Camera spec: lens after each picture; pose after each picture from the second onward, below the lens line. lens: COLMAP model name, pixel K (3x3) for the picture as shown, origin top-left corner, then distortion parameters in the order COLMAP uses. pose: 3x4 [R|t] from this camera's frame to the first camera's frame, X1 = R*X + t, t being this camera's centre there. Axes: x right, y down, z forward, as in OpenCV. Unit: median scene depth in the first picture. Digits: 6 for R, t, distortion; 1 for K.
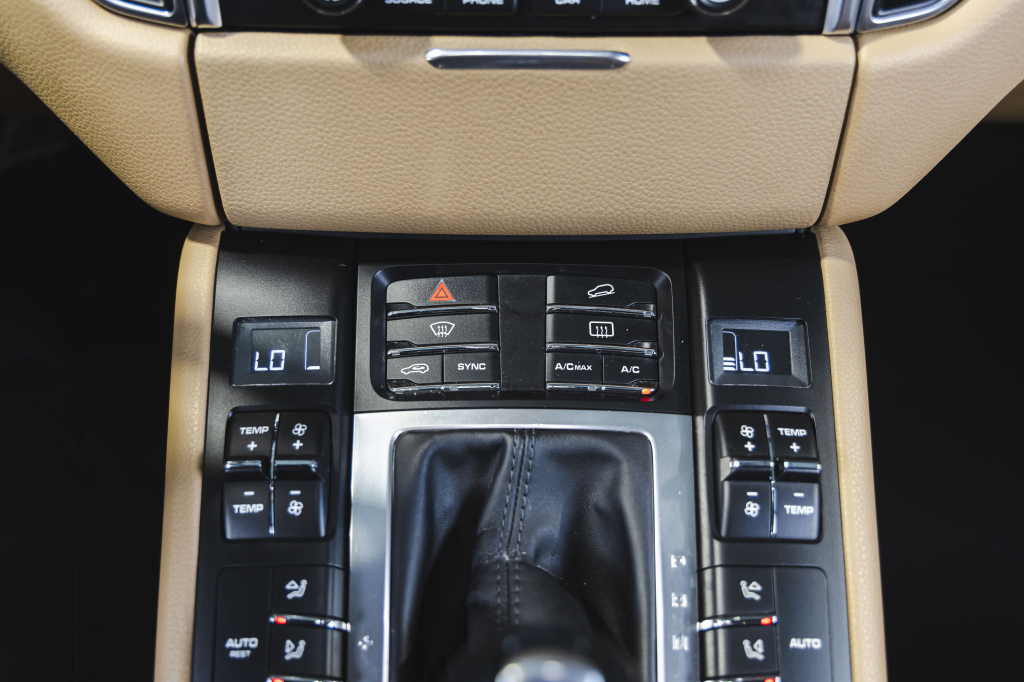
lens RADIAL K [[1028.9, 0, 511.2], [0, 1028.9, 337.5], [0, 0, 1]] dist [0.009653, 0.000000]
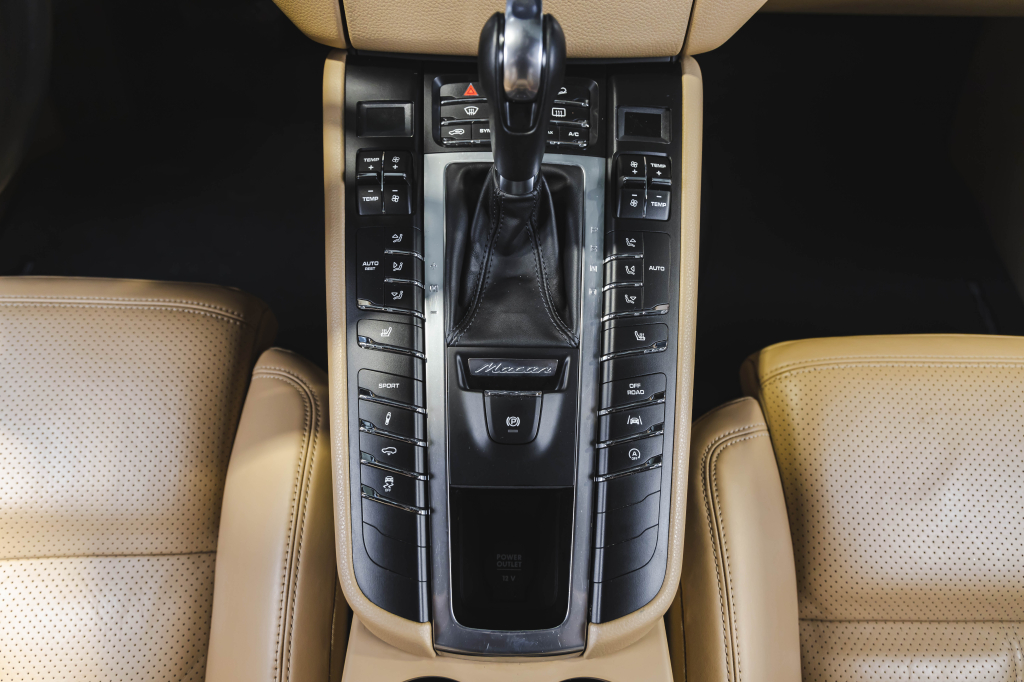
lens RADIAL K [[698.6, 0, 512.6], [0, 698.6, 348.6], [0, 0, 1]] dist [0.008062, 0.001768]
pose [[0.999882, 0.011520, 0.010123, -0.001917], [-0.013208, 0.982311, 0.186791, 0.186877], [-0.007792, -0.186902, 0.982348, -0.316378]]
